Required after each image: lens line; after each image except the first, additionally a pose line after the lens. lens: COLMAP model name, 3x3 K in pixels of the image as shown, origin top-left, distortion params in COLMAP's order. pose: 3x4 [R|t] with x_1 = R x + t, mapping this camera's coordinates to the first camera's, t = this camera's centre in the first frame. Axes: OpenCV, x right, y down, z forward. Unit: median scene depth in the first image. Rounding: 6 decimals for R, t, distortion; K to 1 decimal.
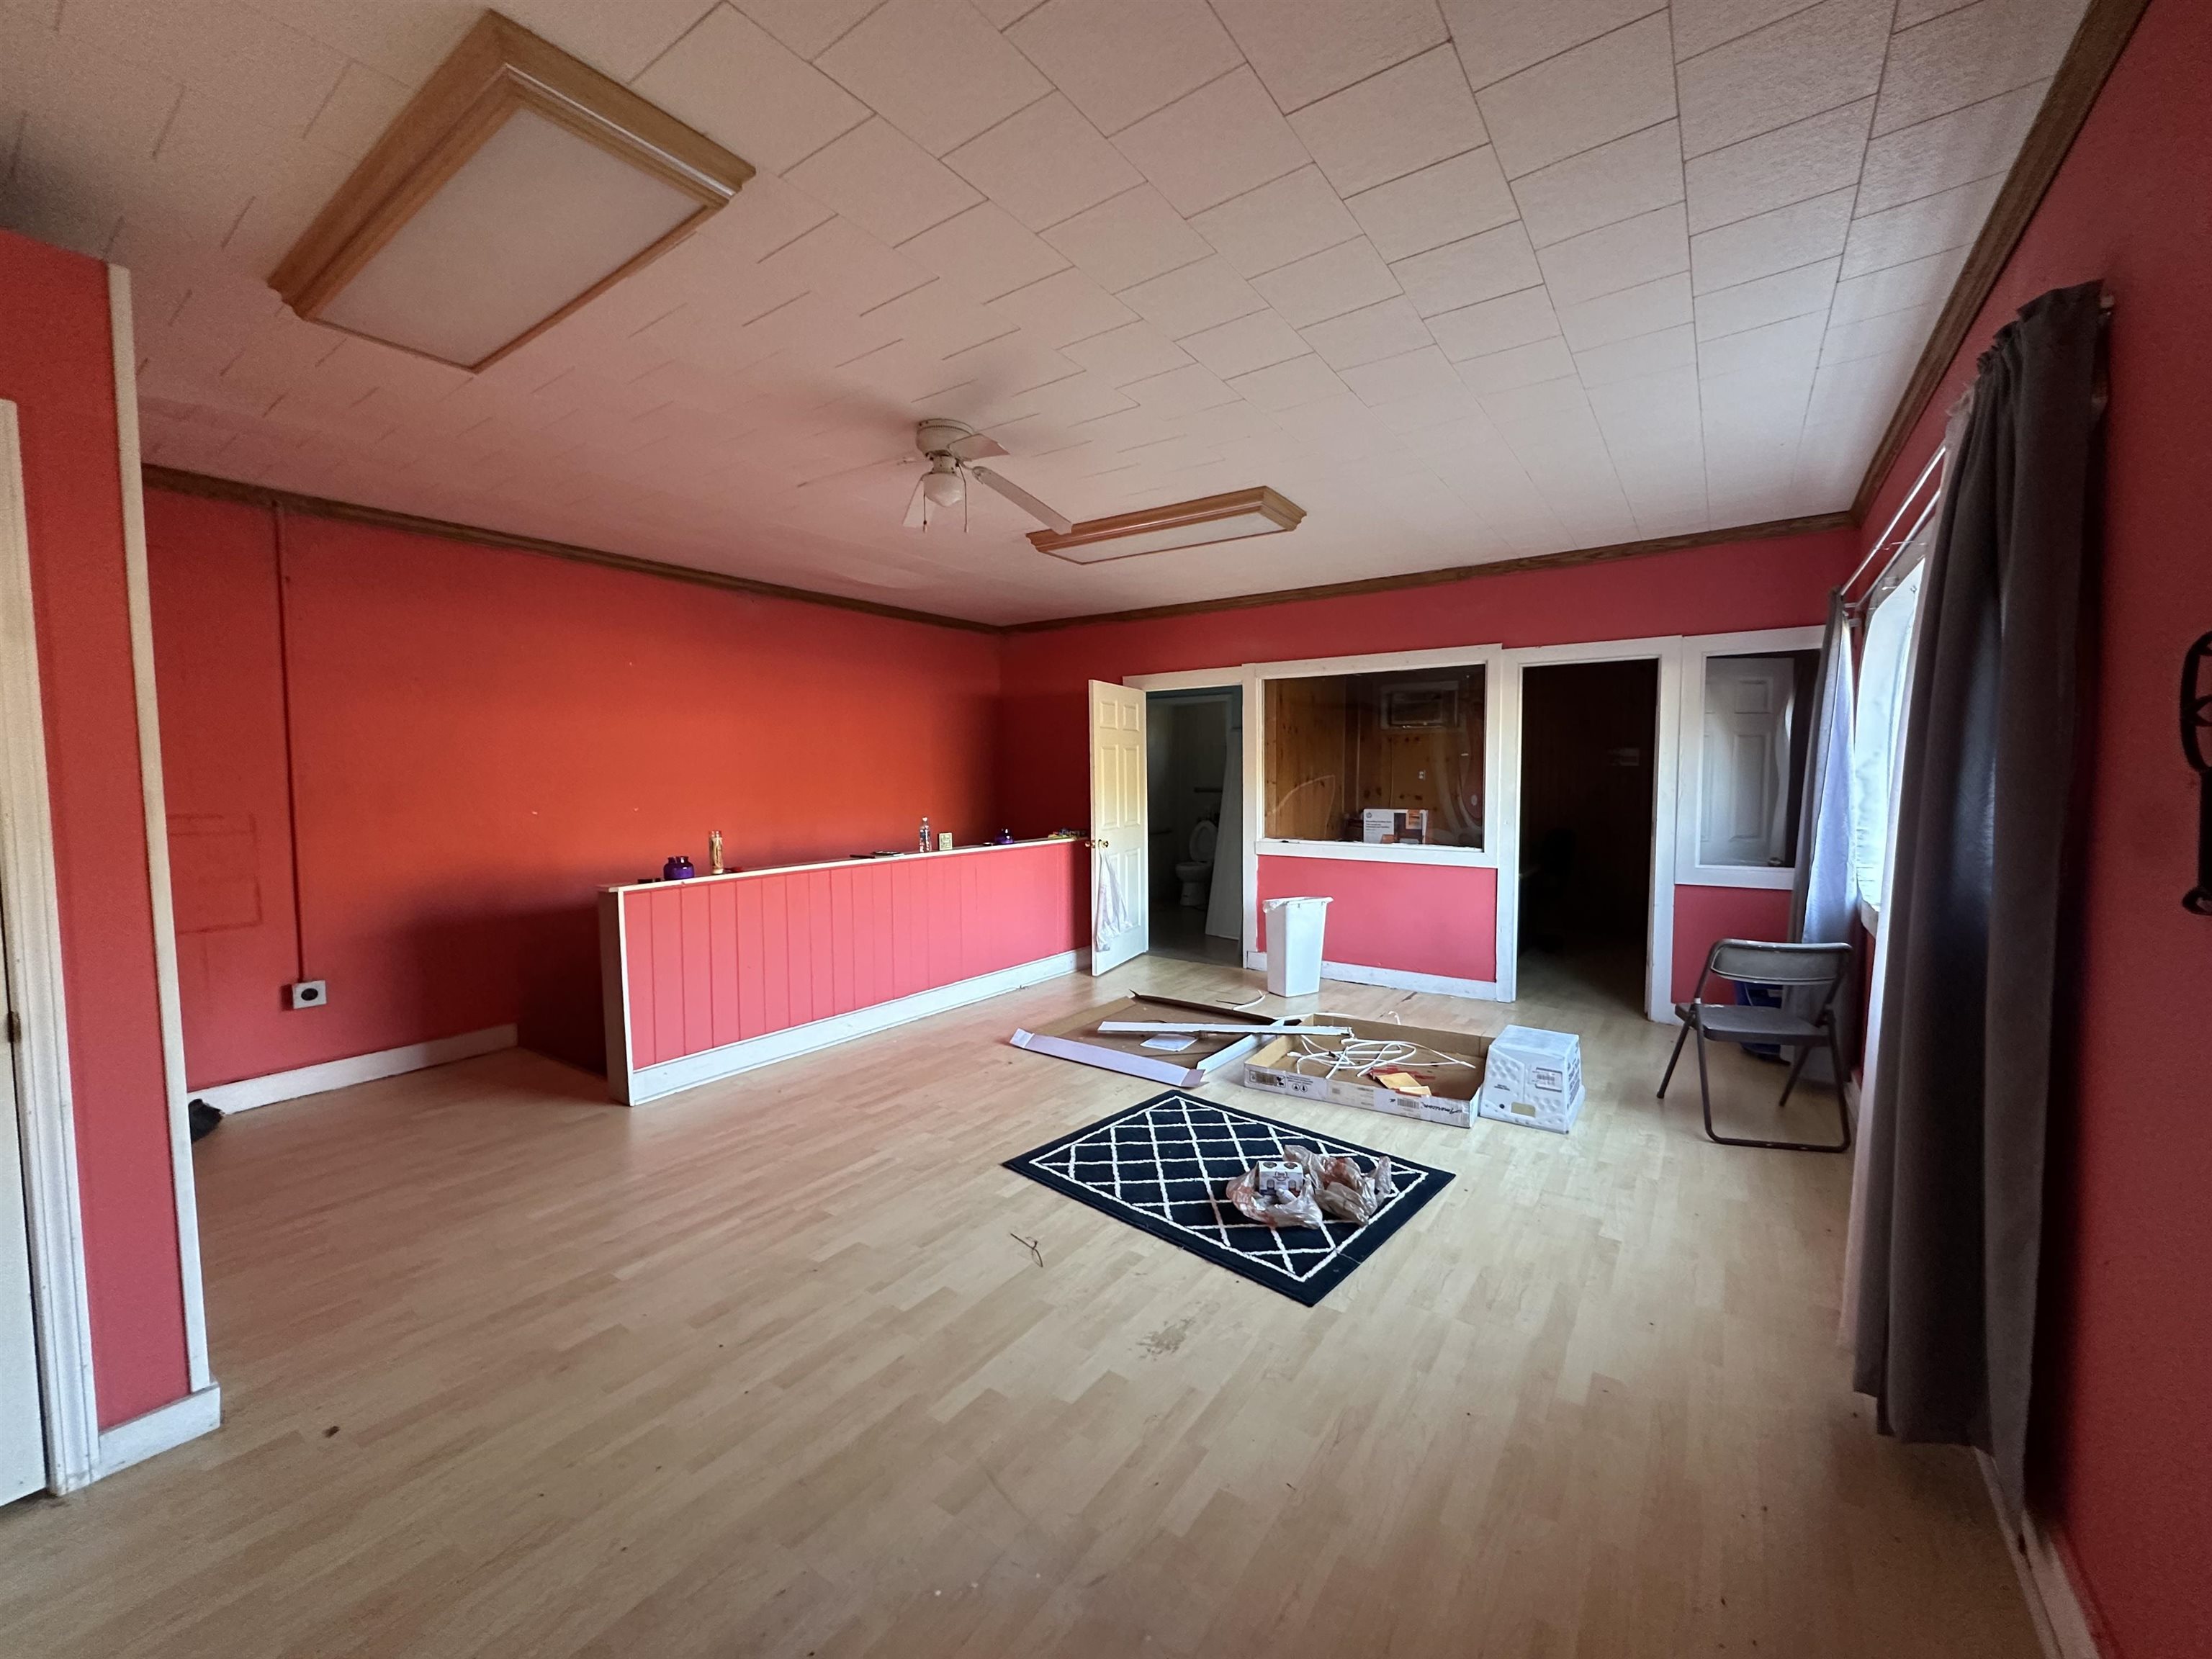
lens RADIAL K [[877.8, 0, 1109.4], [0, 877.8, 831.2], [0, 0, 1]] dist [-0.001152, -0.001128]
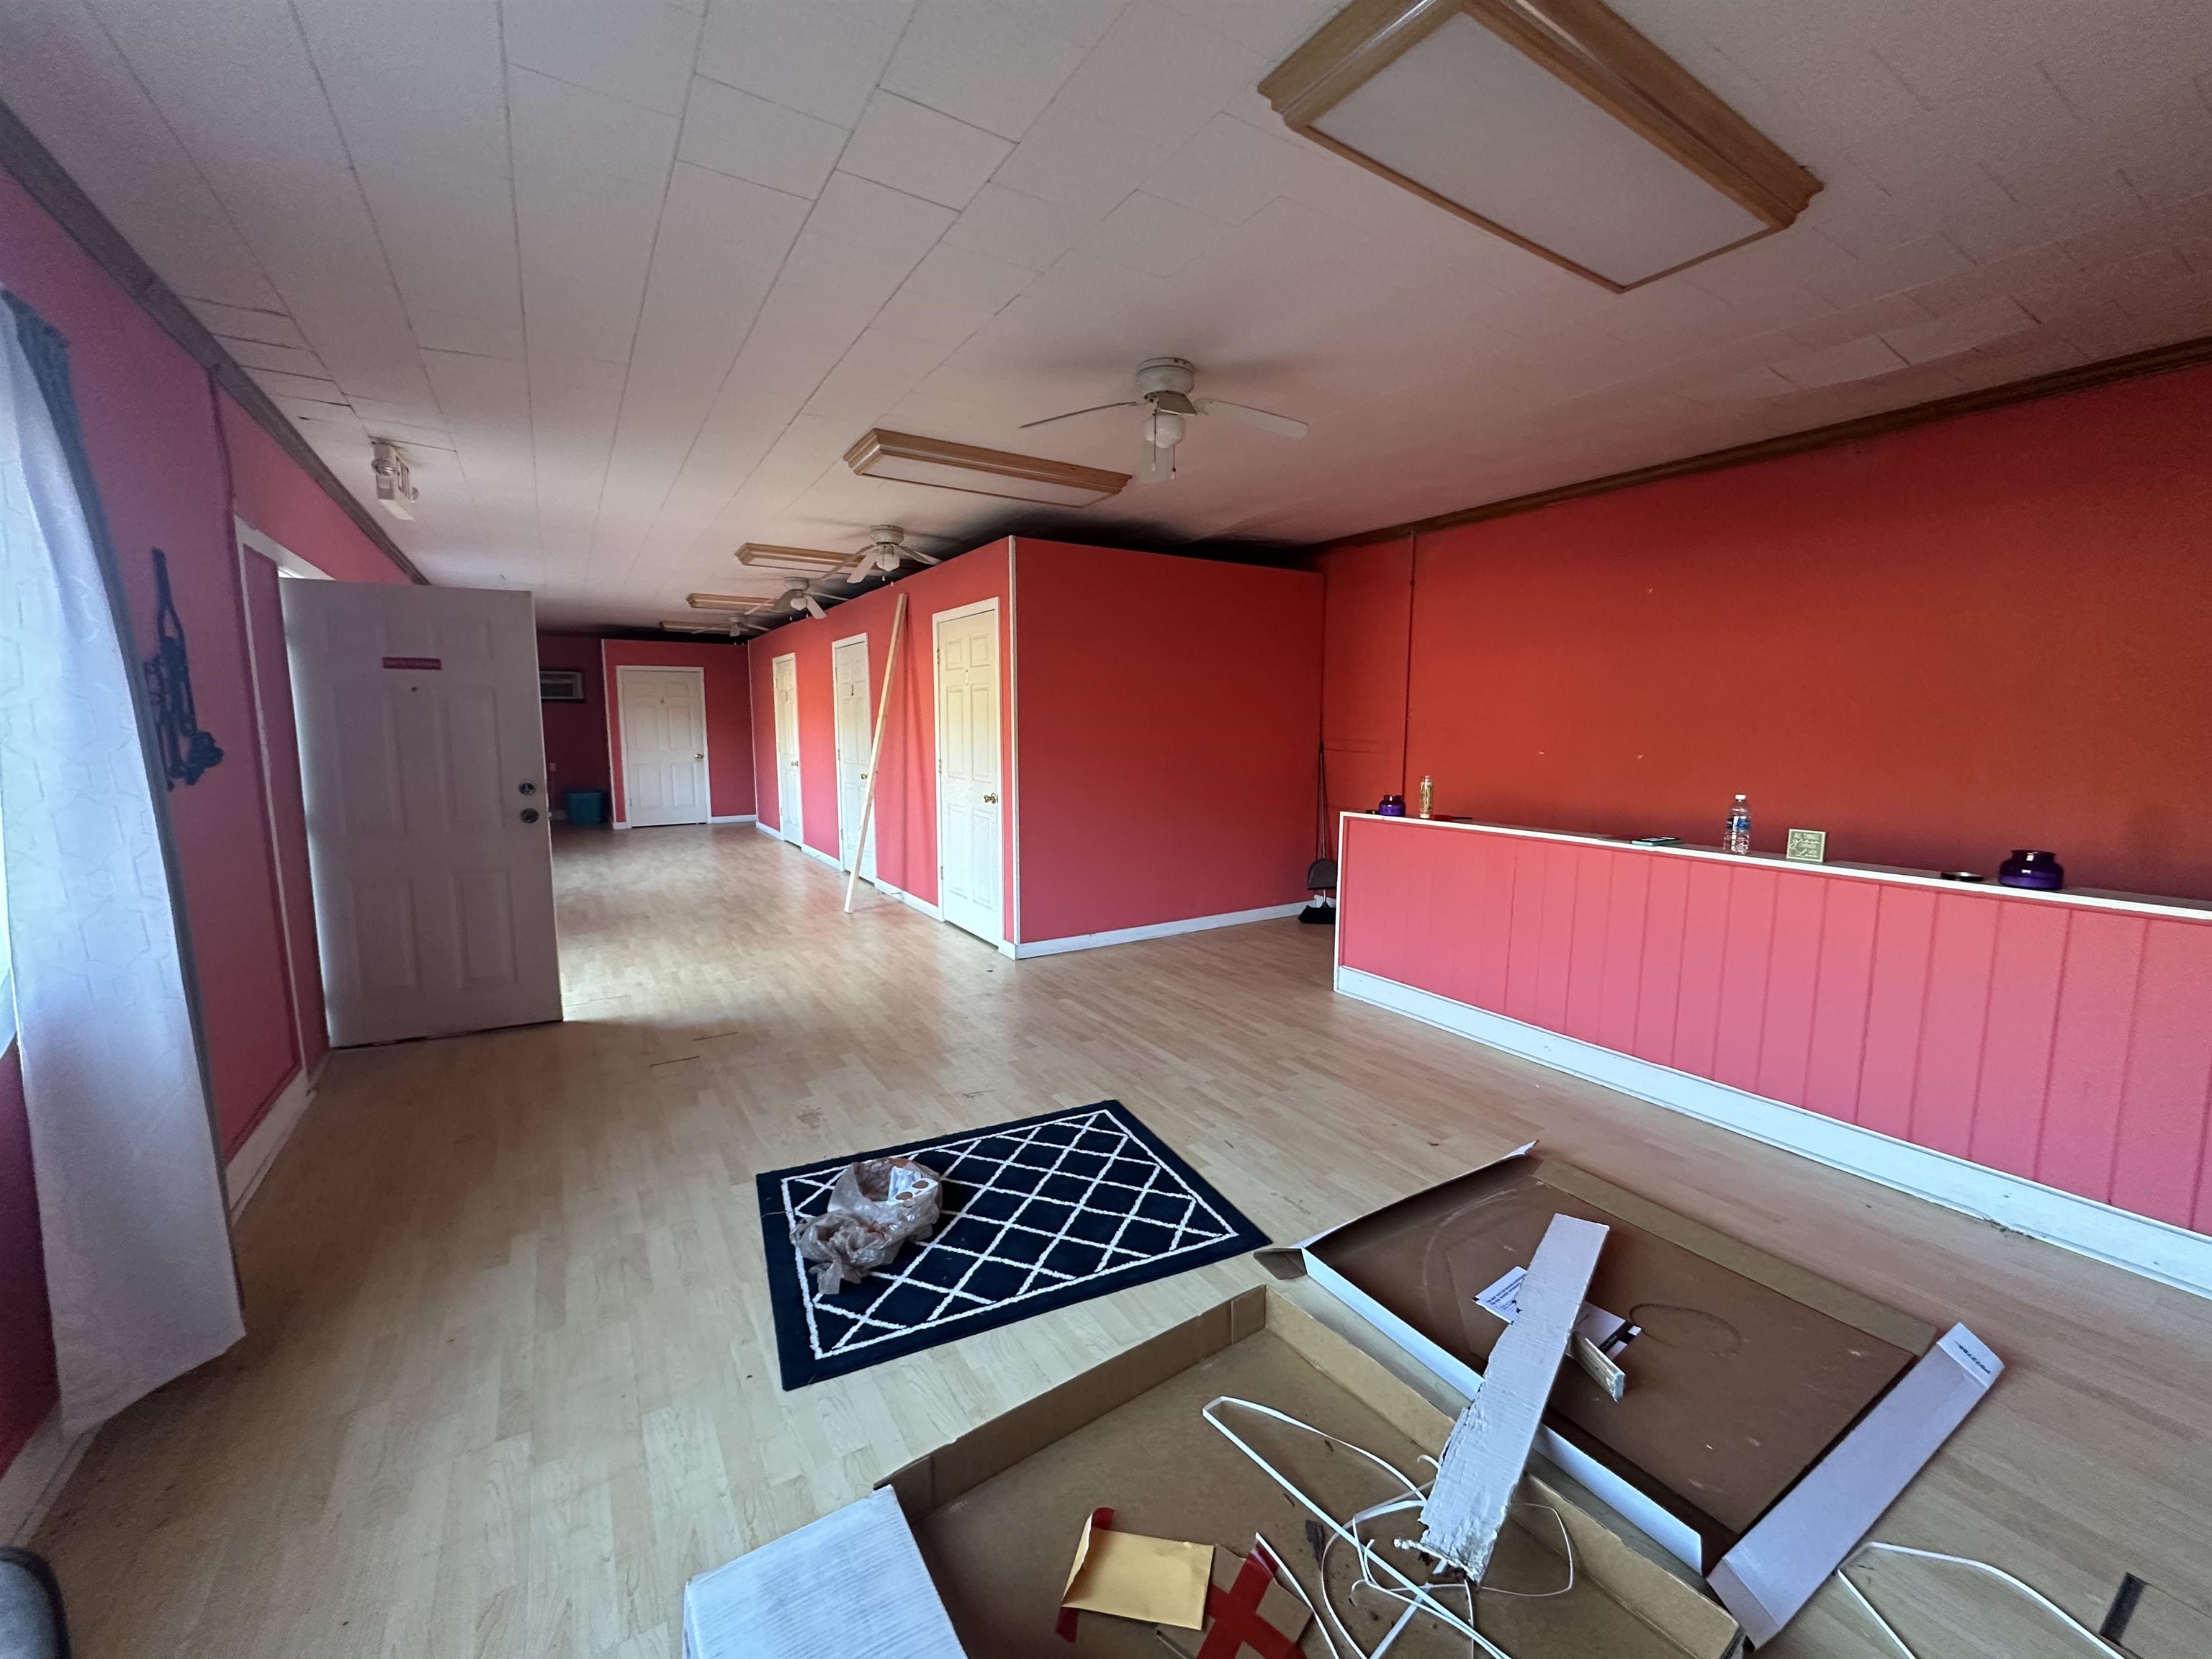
lens RADIAL K [[877.8, 0, 1106.1], [0, 877.8, 824.1], [0, 0, 1]] dist [-0.001152, -0.001128]
pose [[-0.391363, 0.118122, -0.912624, 0.787436], [-0.053545, 0.987124, 0.150726, -0.098990], [0.918677, 0.107855, -0.379999, 1.343875]]
